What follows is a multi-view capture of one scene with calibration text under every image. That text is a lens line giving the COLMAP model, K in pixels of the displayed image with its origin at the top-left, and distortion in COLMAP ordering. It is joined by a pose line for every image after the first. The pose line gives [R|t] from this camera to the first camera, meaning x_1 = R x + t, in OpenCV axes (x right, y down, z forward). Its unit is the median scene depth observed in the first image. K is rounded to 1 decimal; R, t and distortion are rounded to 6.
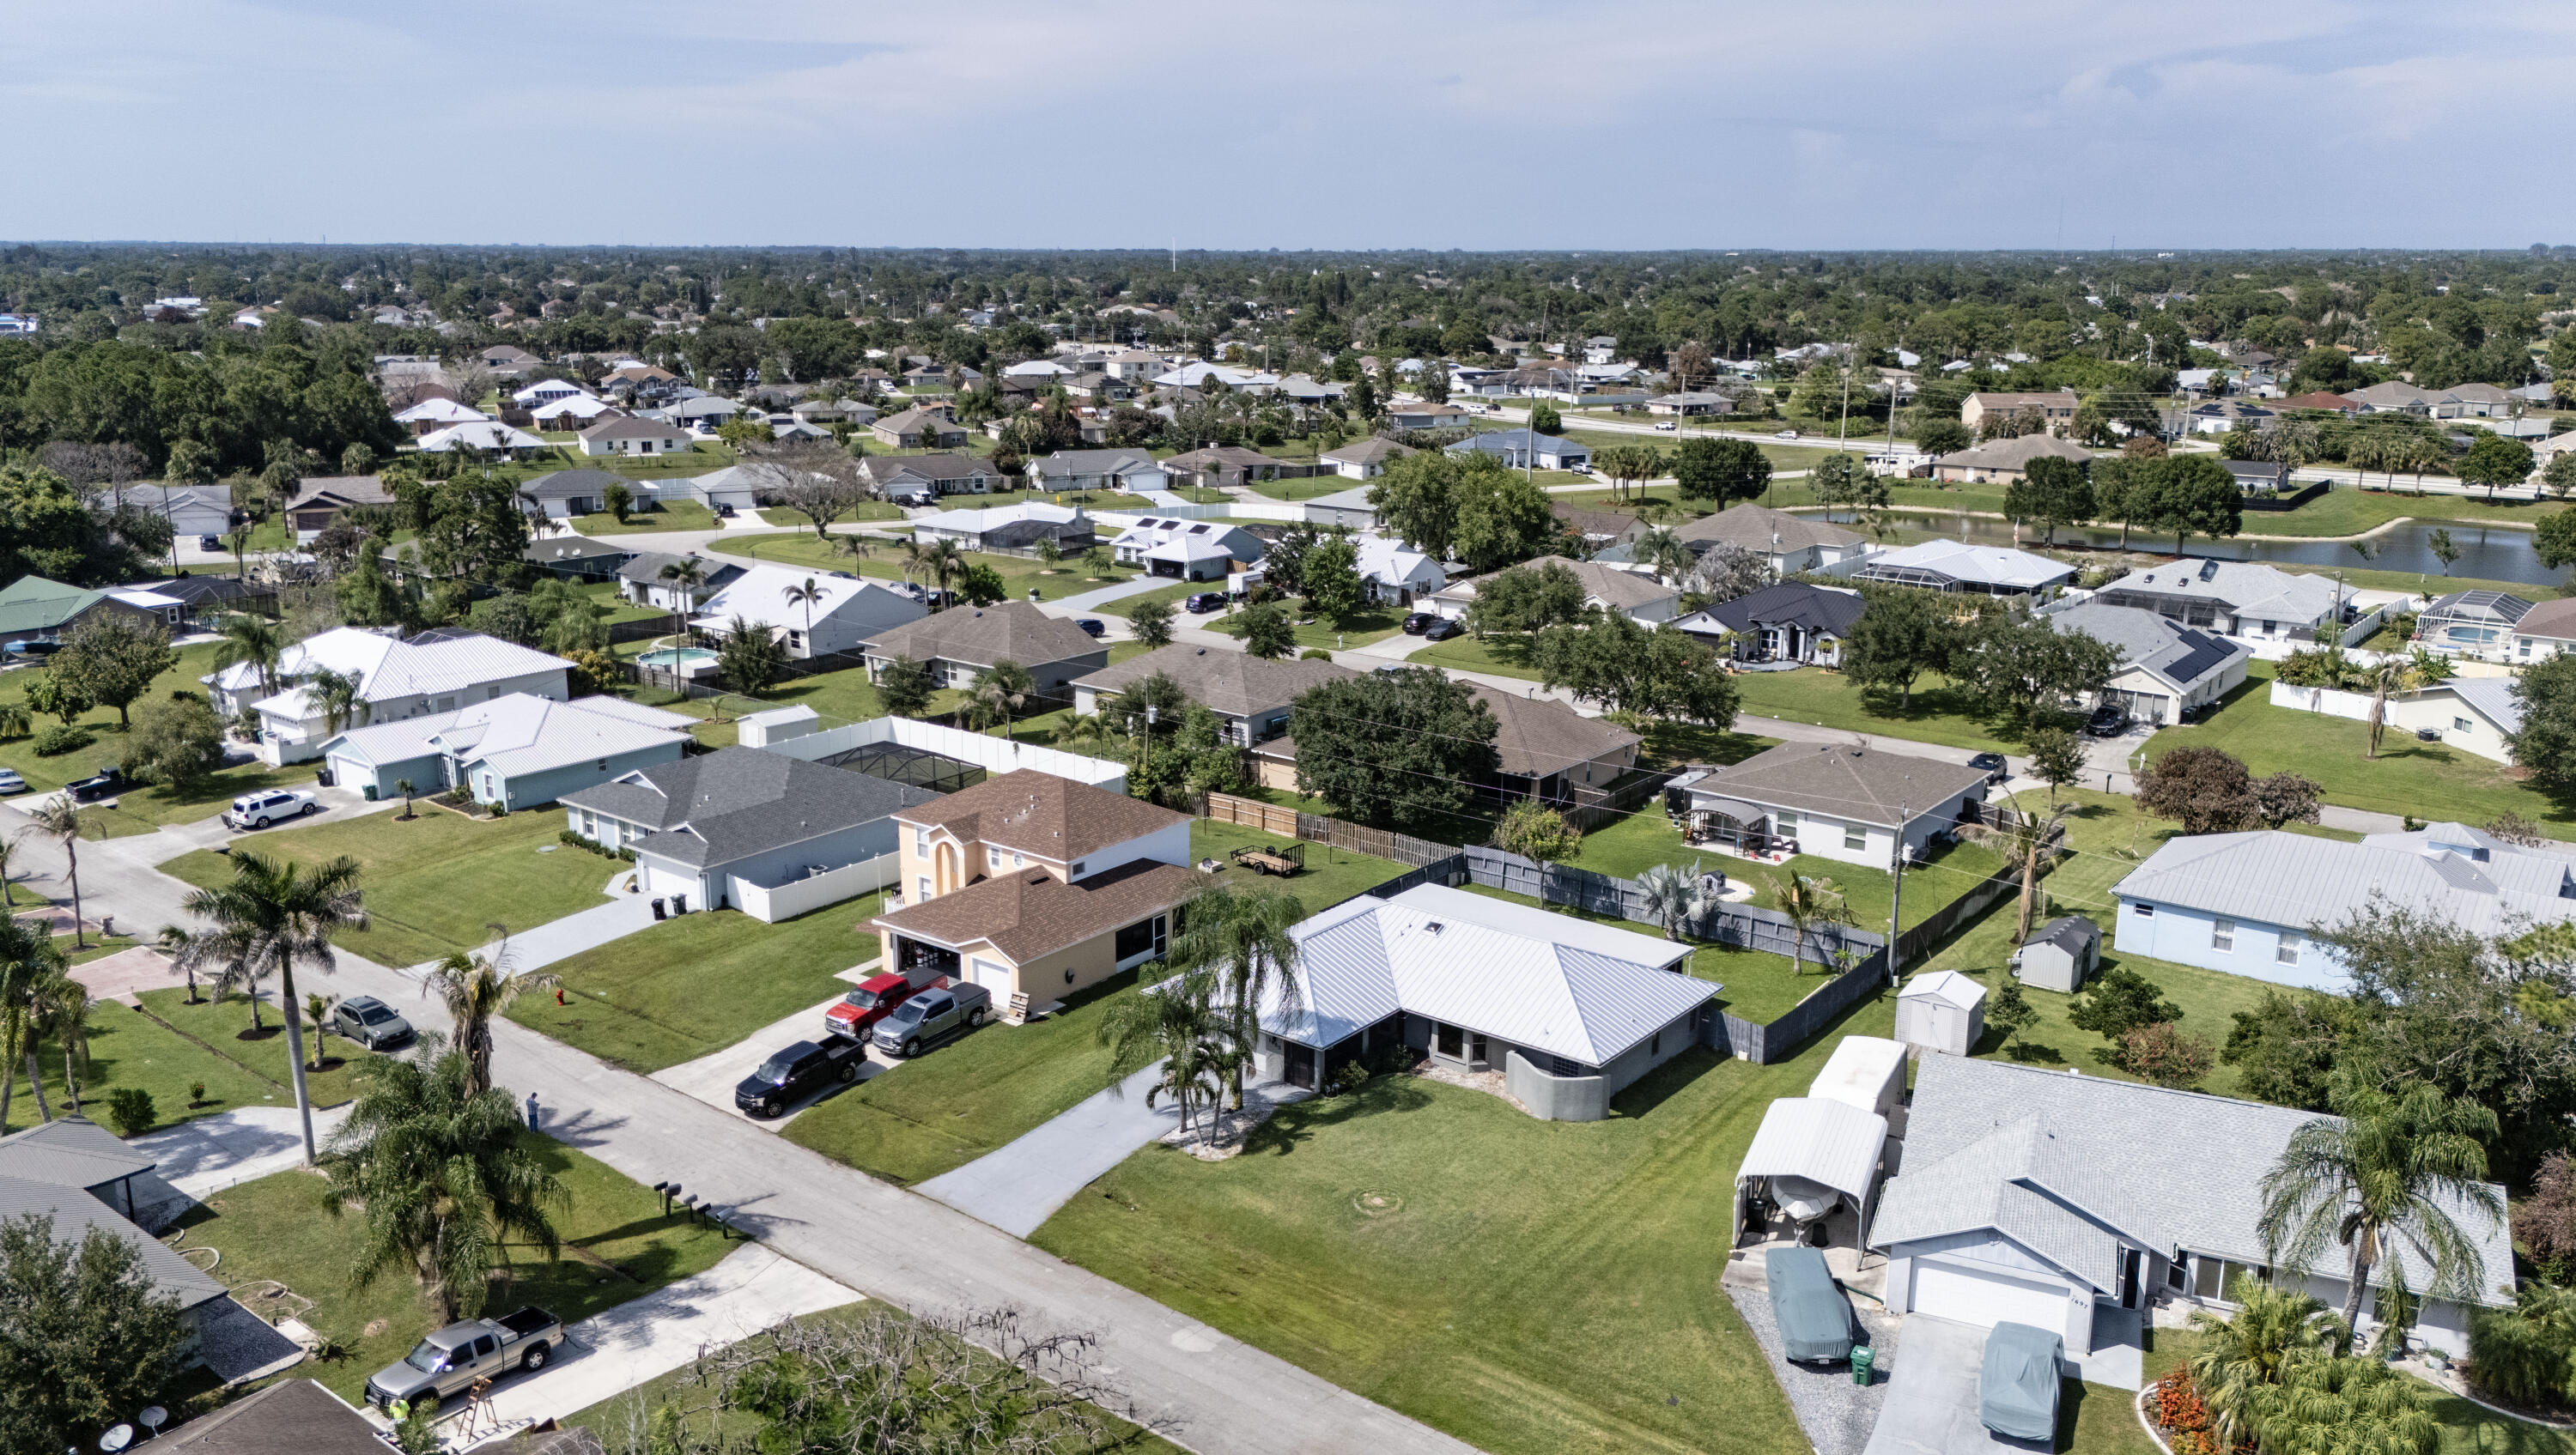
lens RADIAL K [[1952.4, 0, 1264.4], [0, 1952.4, 732.2], [0, 0, 1]] dist [0.107886, -0.117839]
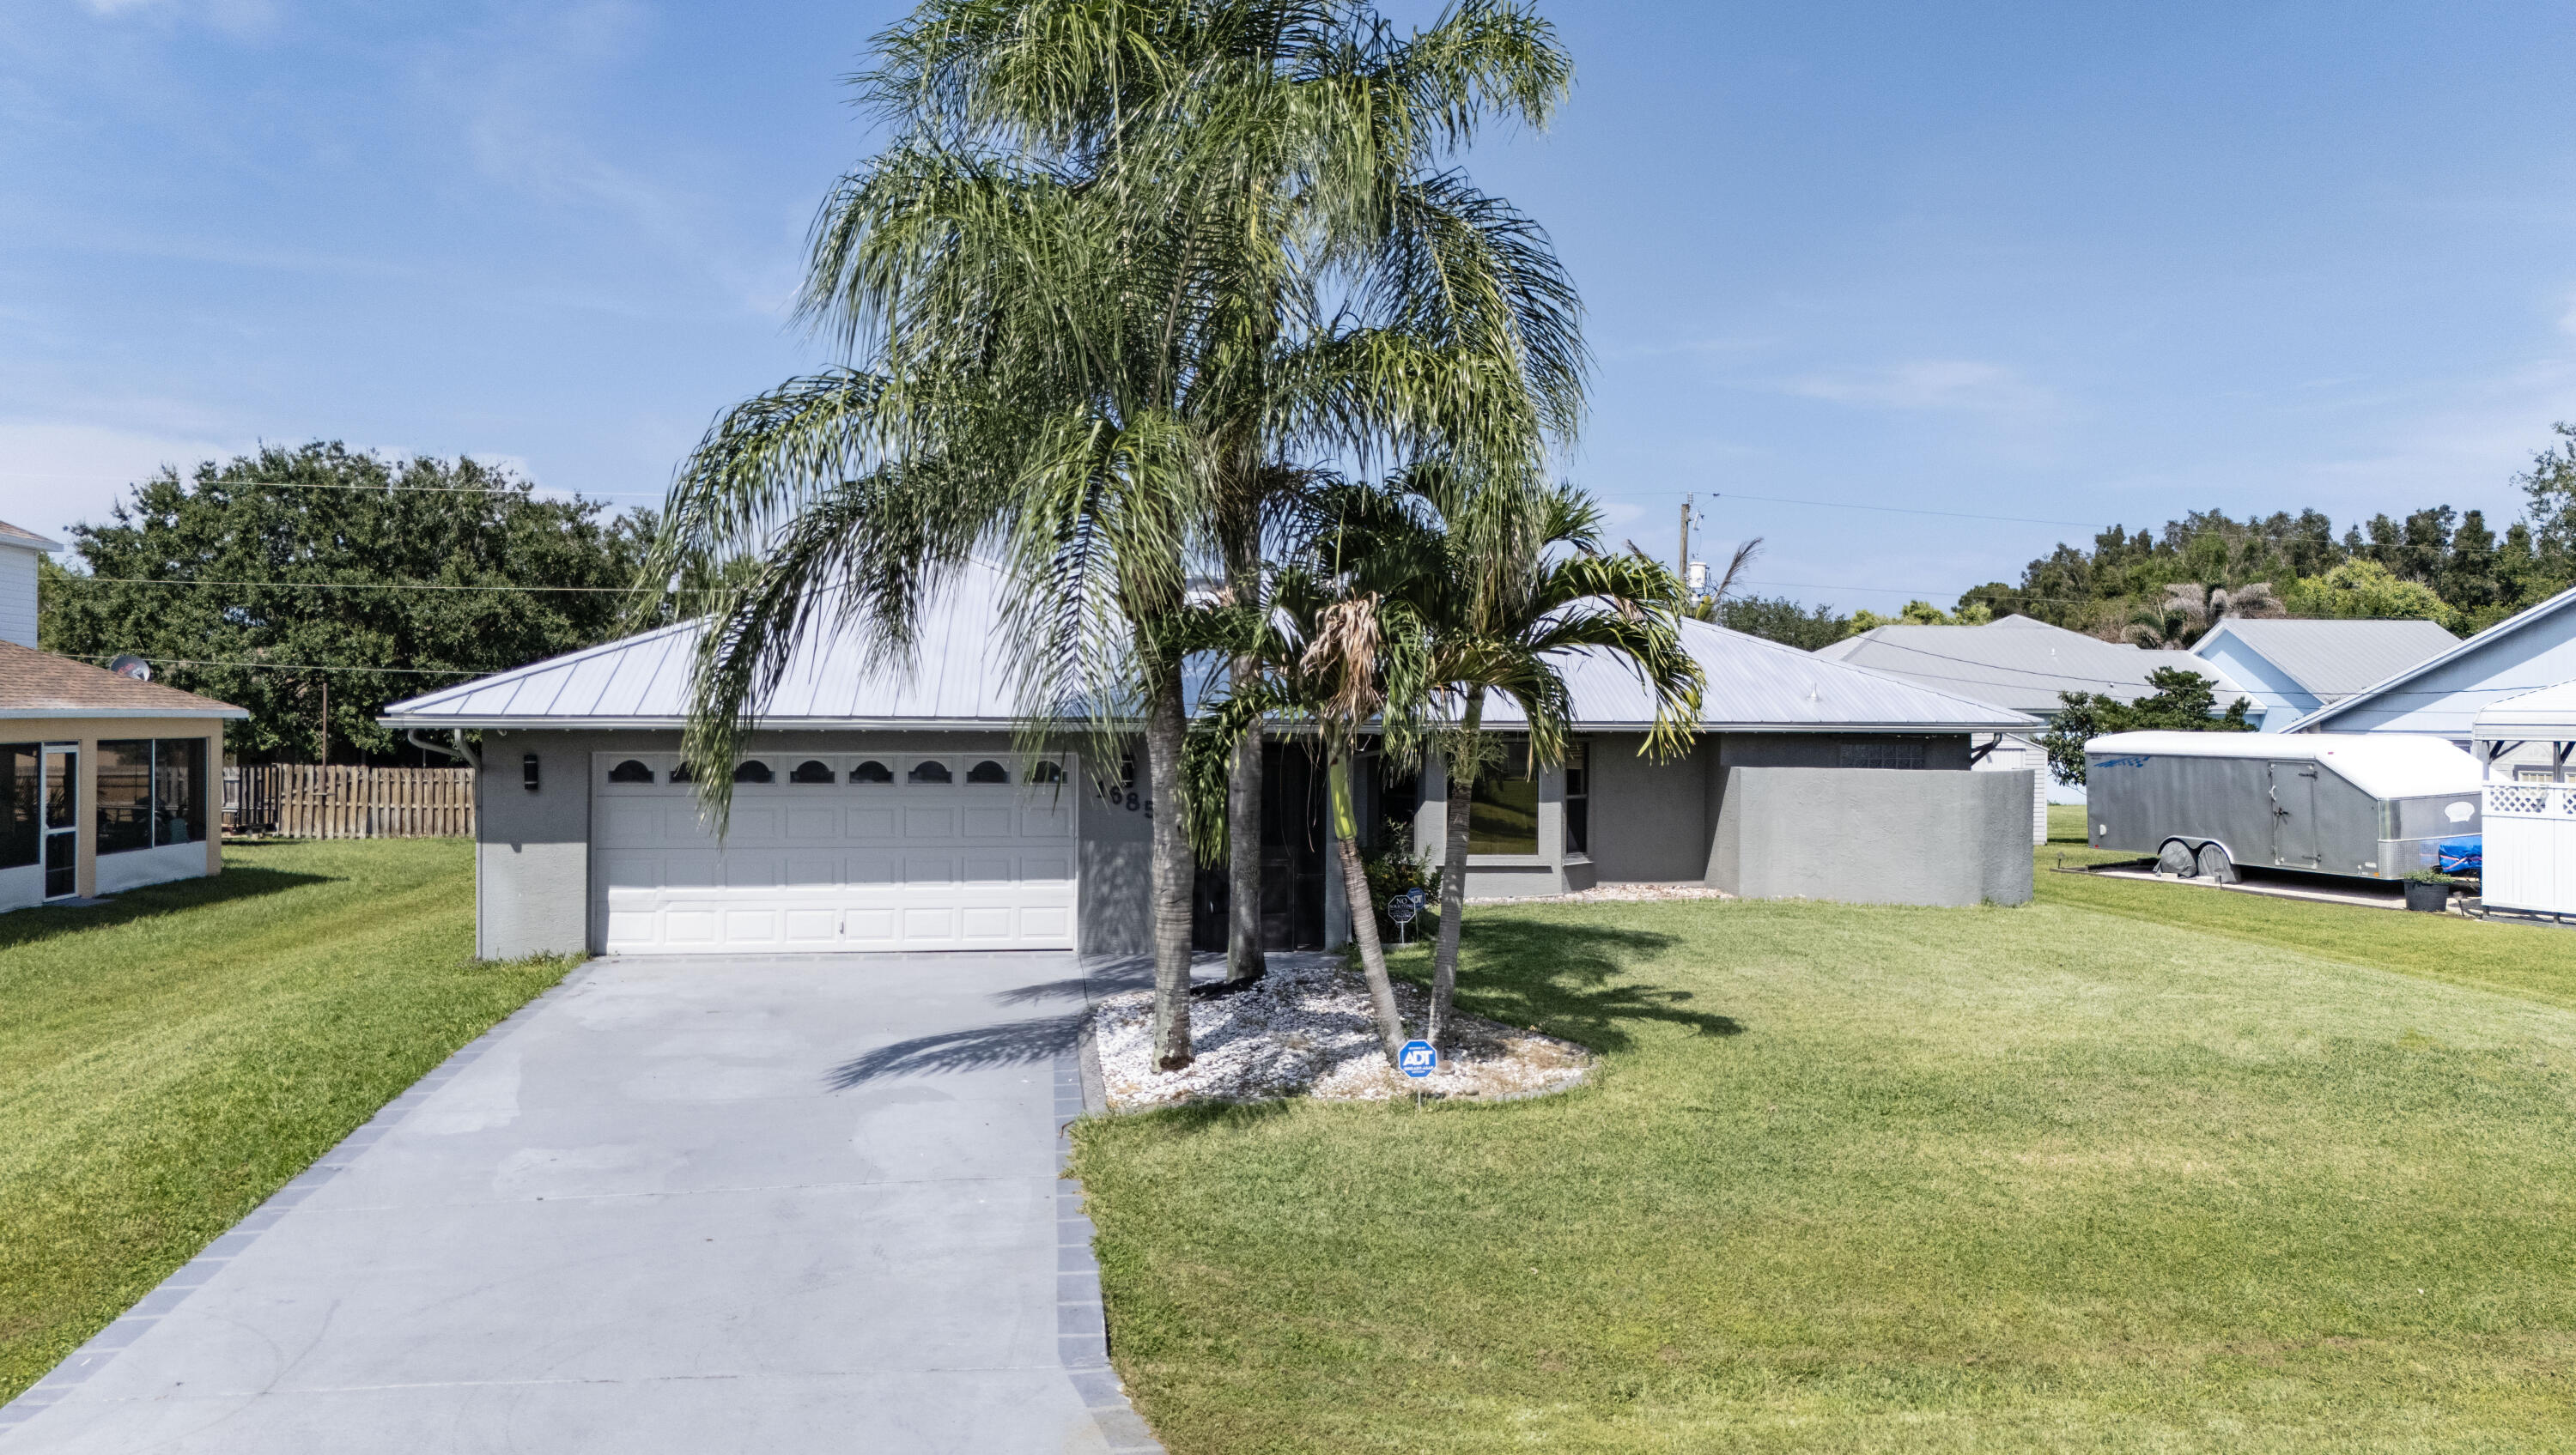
lens RADIAL K [[1956.3, 0, 1277.1], [0, 1956.3, 724.2], [0, 0, 1]] dist [0.068377, -0.064569]
pose [[0.700255, 0.009441, 0.713830, -0.113812], [0.167911, 0.969683, -0.177542, 0.143494], [-0.693865, 0.244185, 0.677440, 0.594867]]
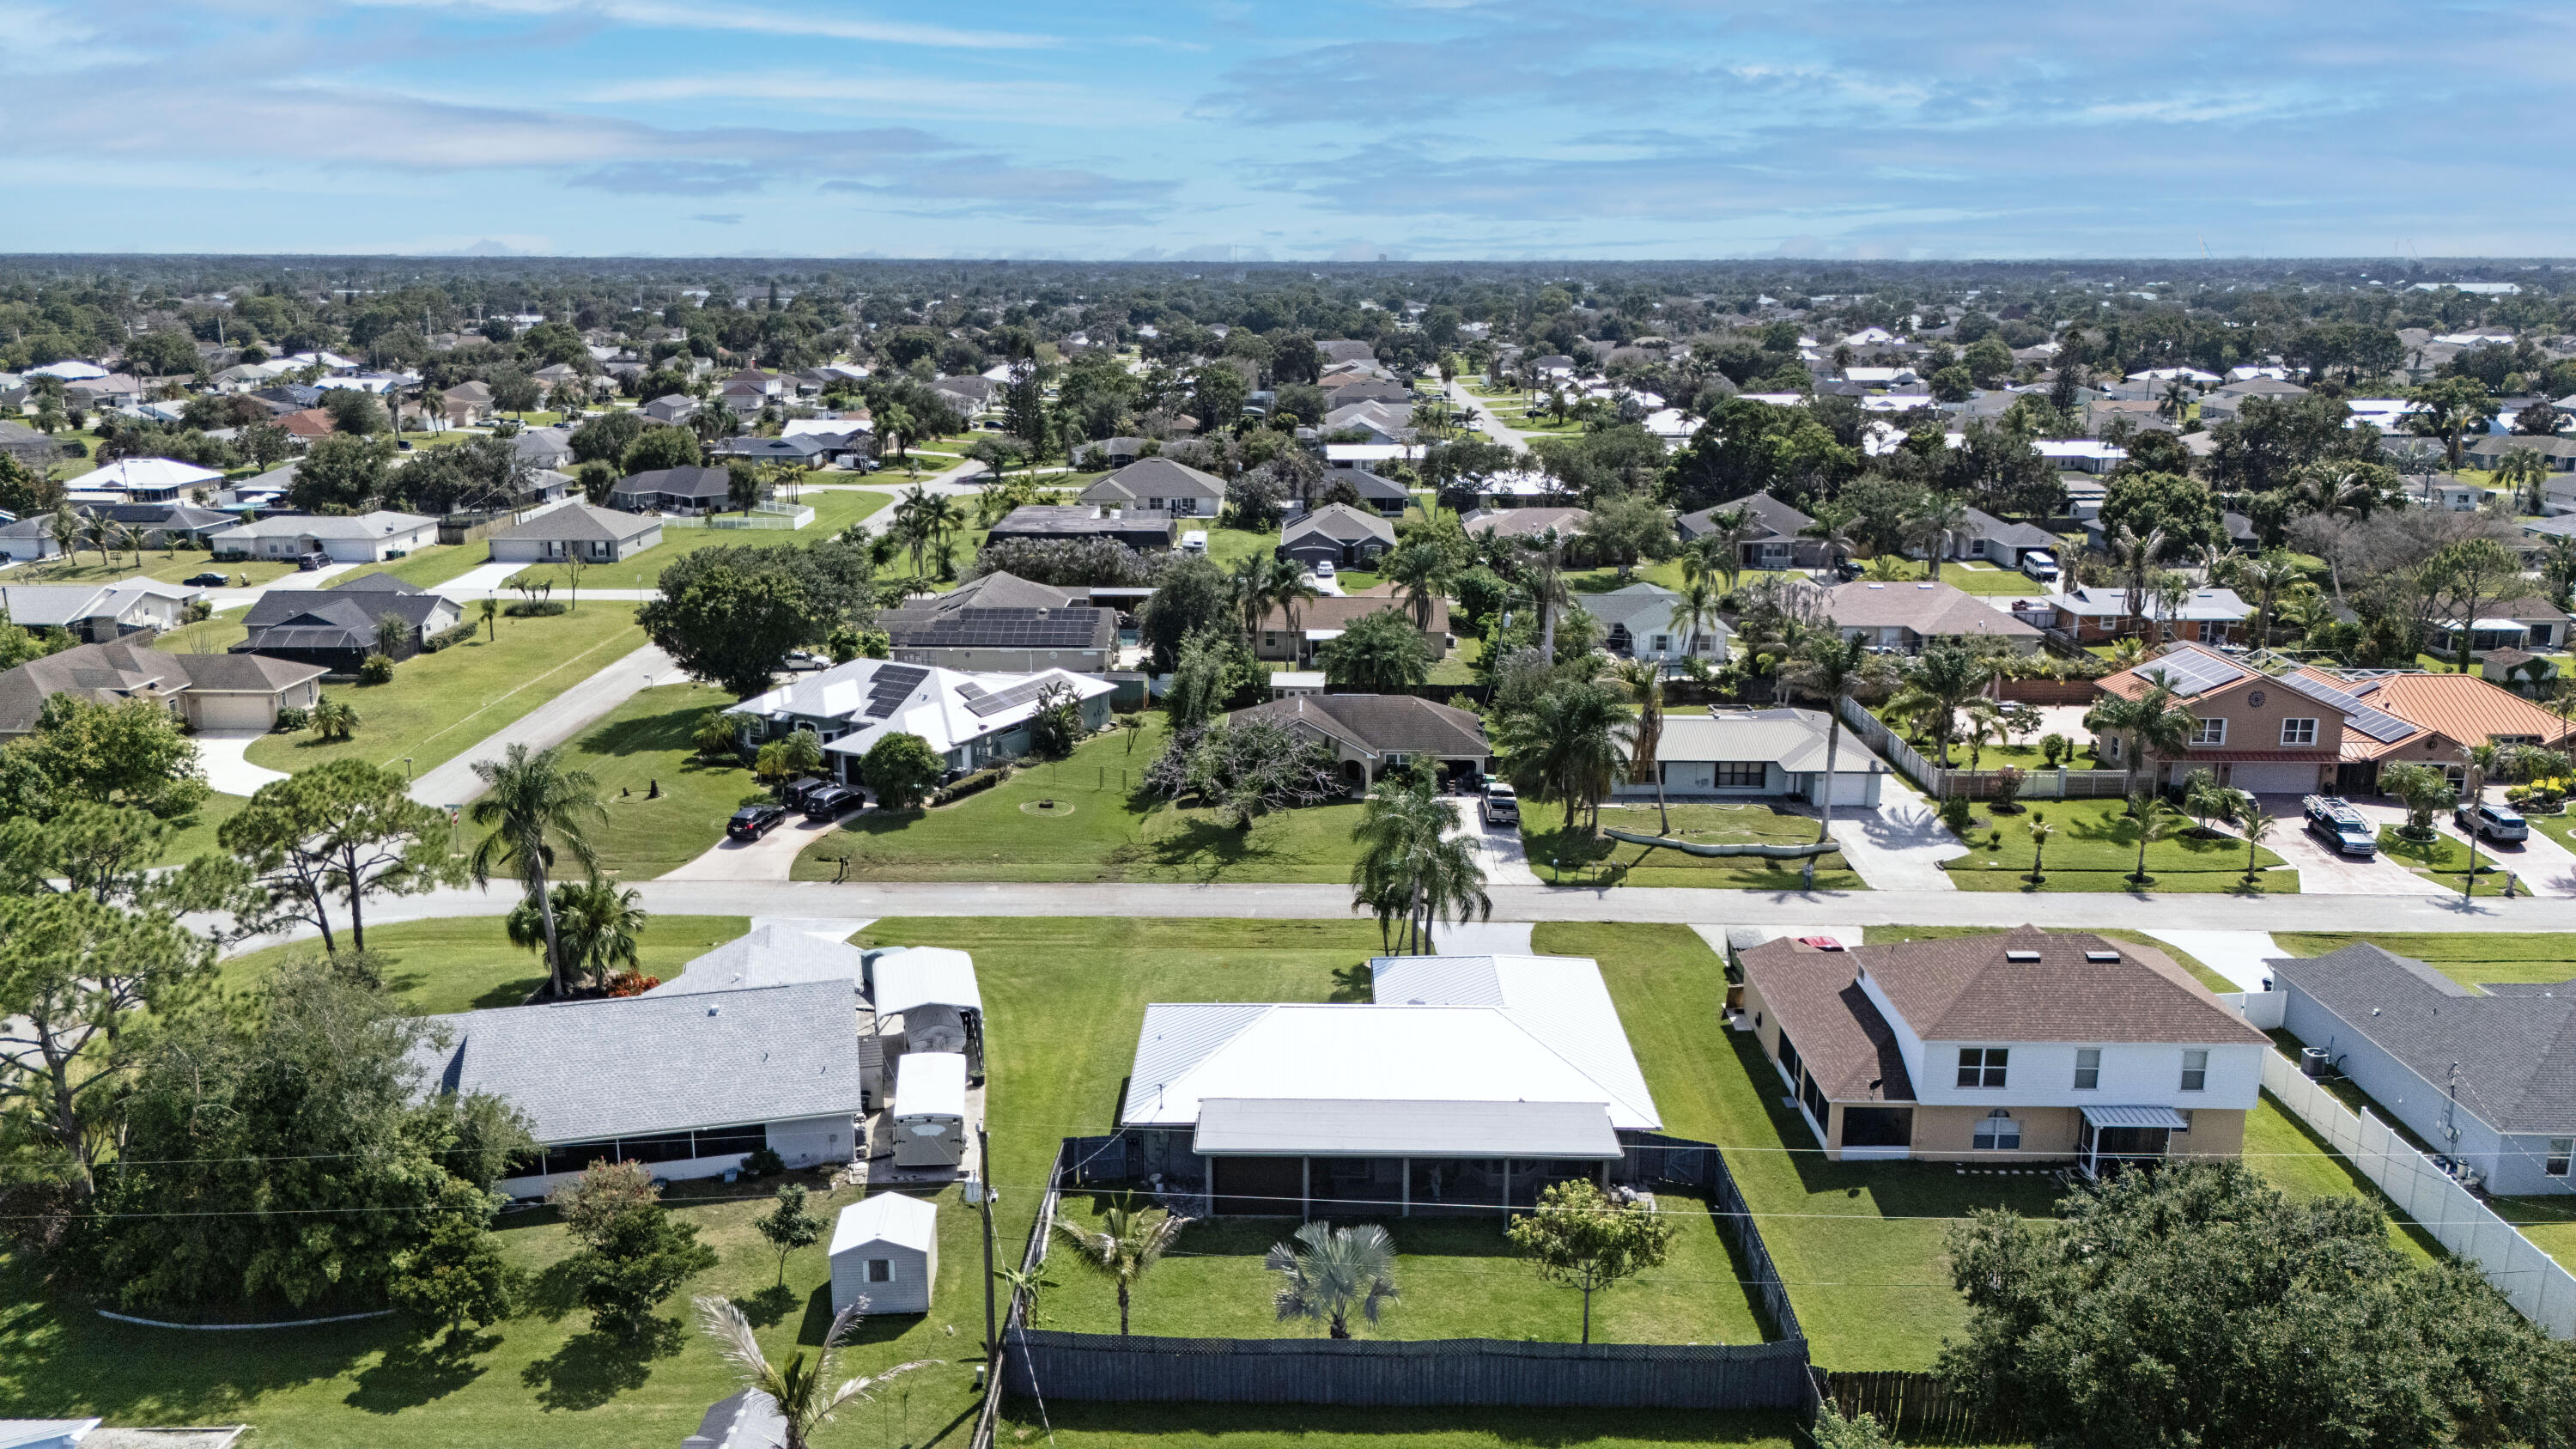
lens RADIAL K [[1956.9, 0, 1277.1], [0, 1956.9, 721.2], [0, 0, 1]] dist [0.068377, -0.064569]
pose [[-0.785105, 0.155181, -0.599608, 0.518181], [-0.147893, 0.893129, 0.424792, -0.308086], [0.601447, 0.422184, -0.678250, 1.182529]]
